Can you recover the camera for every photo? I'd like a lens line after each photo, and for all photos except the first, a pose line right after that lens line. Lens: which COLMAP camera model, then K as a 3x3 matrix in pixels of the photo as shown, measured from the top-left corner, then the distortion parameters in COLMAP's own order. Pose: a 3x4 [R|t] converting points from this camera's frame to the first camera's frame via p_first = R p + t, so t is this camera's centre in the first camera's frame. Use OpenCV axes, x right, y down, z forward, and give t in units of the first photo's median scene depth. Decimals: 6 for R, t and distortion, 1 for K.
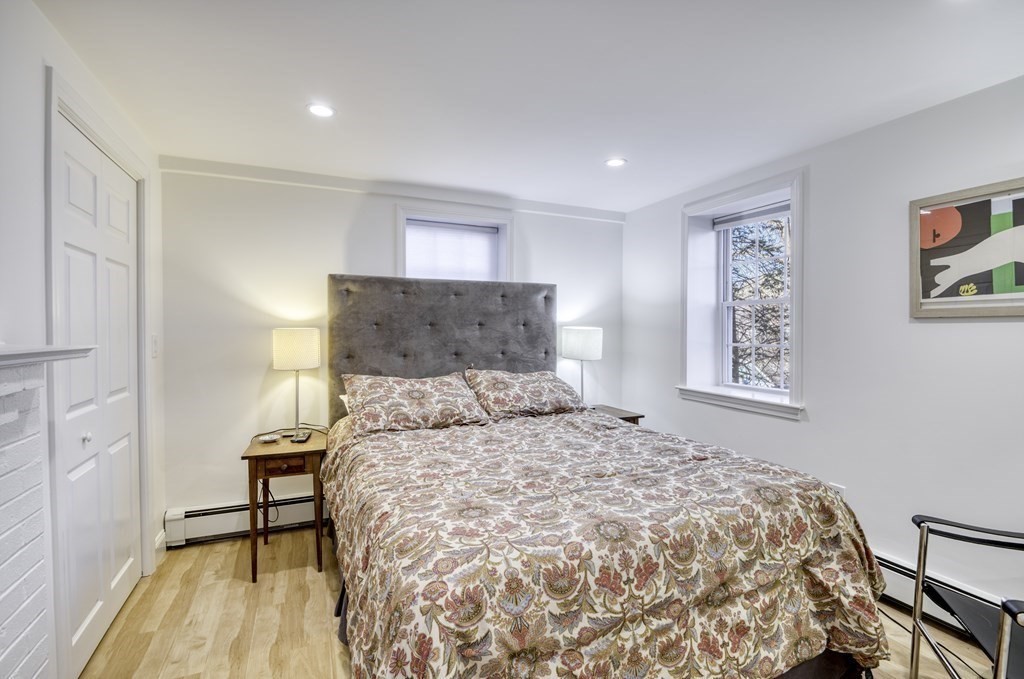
lens RADIAL K [[468.3, 0, 516.3], [0, 468.3, 333.3], [0, 0, 1]] dist [0.013333, -0.022686]
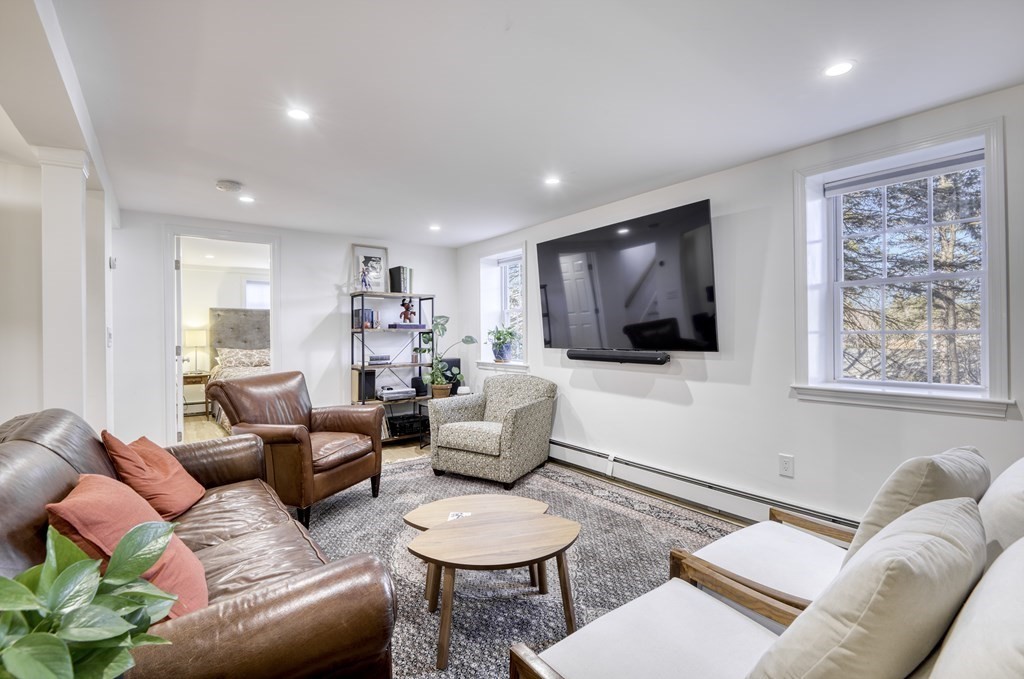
lens RADIAL K [[468.3, 0, 516.3], [0, 468.3, 333.3], [0, 0, 1]] dist [0.013333, -0.022686]
pose [[0.973185, -0.010939, 0.229762, 0.572368], [0.016897, 0.999570, -0.023983, 0.088216], [-0.229401, 0.027222, 0.972951, -1.686632]]
